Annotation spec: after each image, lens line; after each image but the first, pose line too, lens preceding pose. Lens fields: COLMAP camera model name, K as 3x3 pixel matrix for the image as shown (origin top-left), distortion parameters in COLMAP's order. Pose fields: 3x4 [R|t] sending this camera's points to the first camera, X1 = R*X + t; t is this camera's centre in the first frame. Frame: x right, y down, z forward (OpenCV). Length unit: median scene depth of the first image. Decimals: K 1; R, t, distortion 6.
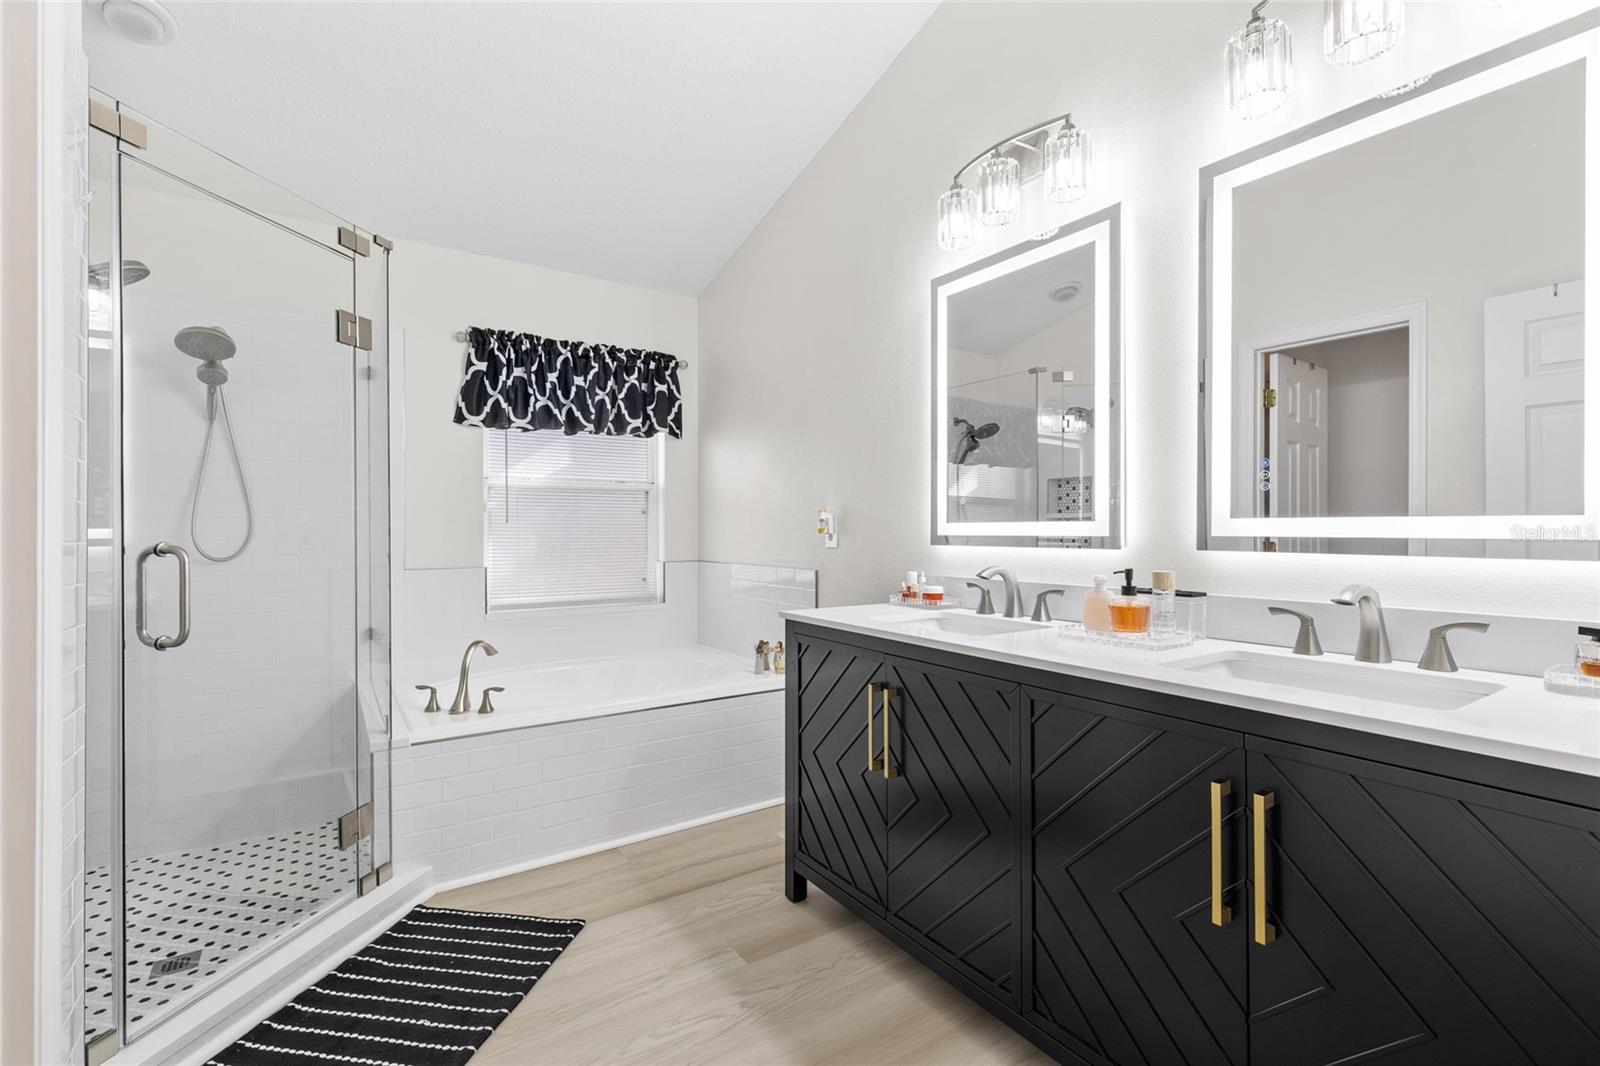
lens RADIAL K [[725.8, 0, 800.7], [0, 725.8, 532.8], [0, 0, 1]] dist [0.005564, 0.000831]
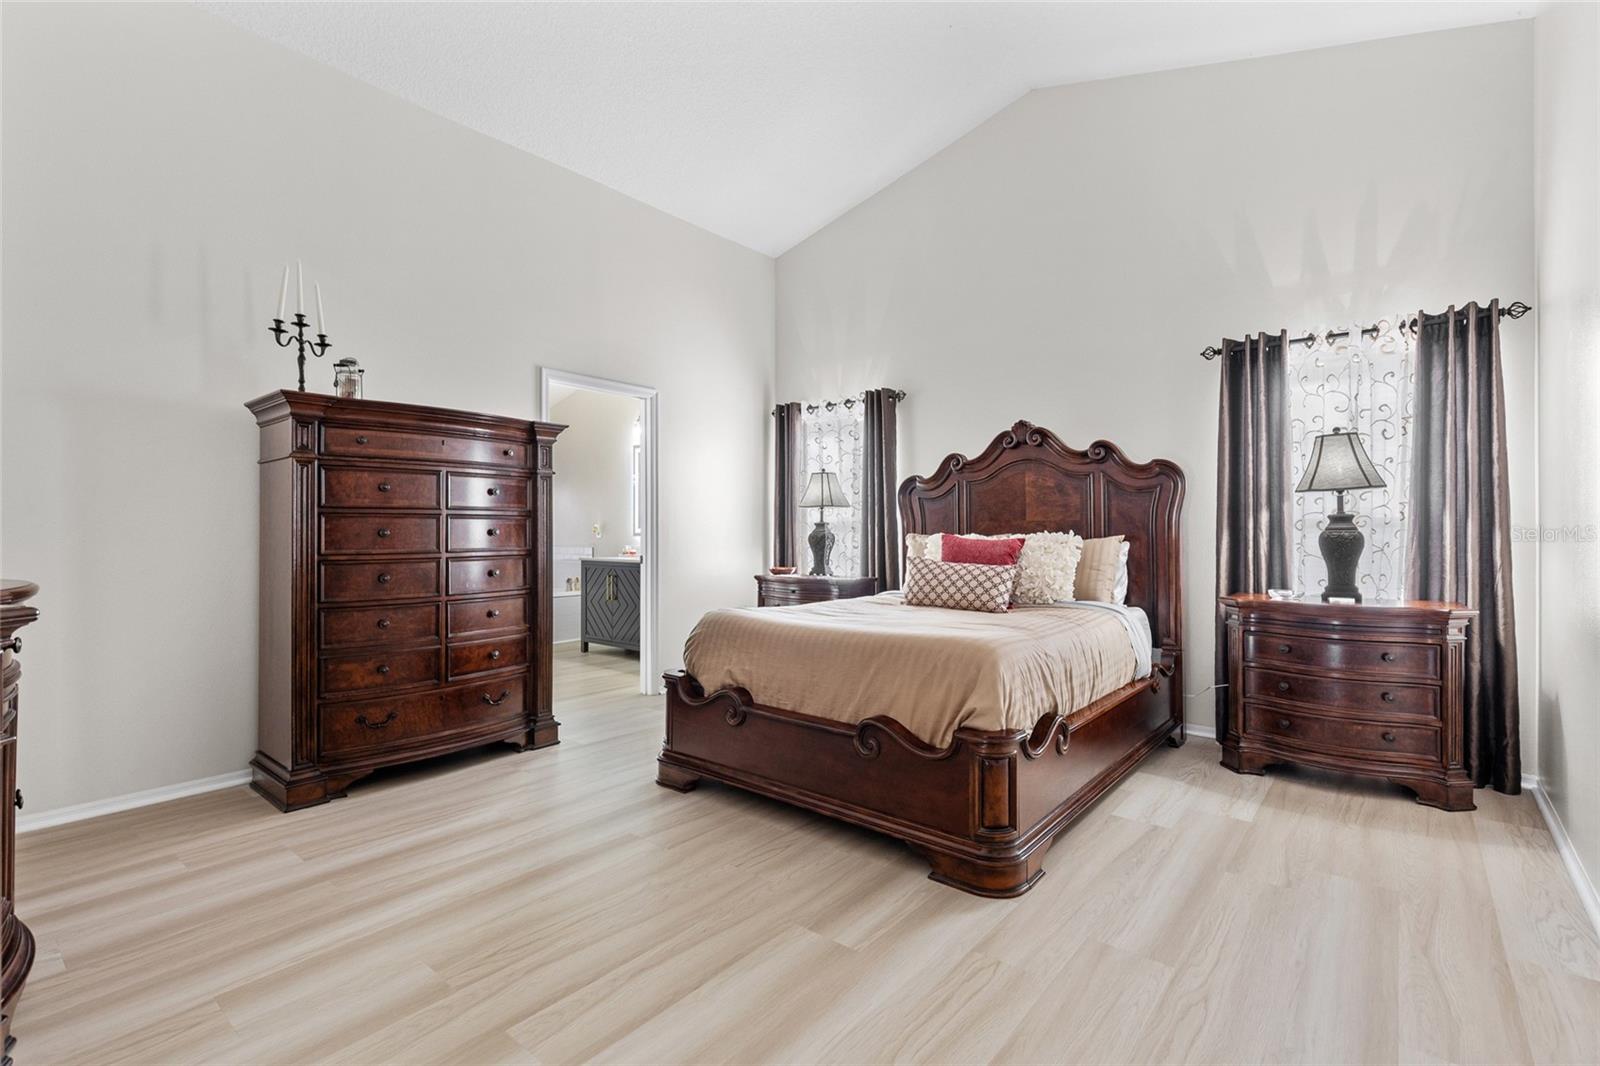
lens RADIAL K [[725.8, 0, 801.9], [0, 725.8, 529.9], [0, 0, 1]] dist [0.005564, 0.000831]
pose [[0.958283, 0.000576, 0.285822, -0.004823], [-0.000359, 1.000000, -0.000812, -0.006682], [-0.285822, 0.000675, 0.958282, -2.223144]]
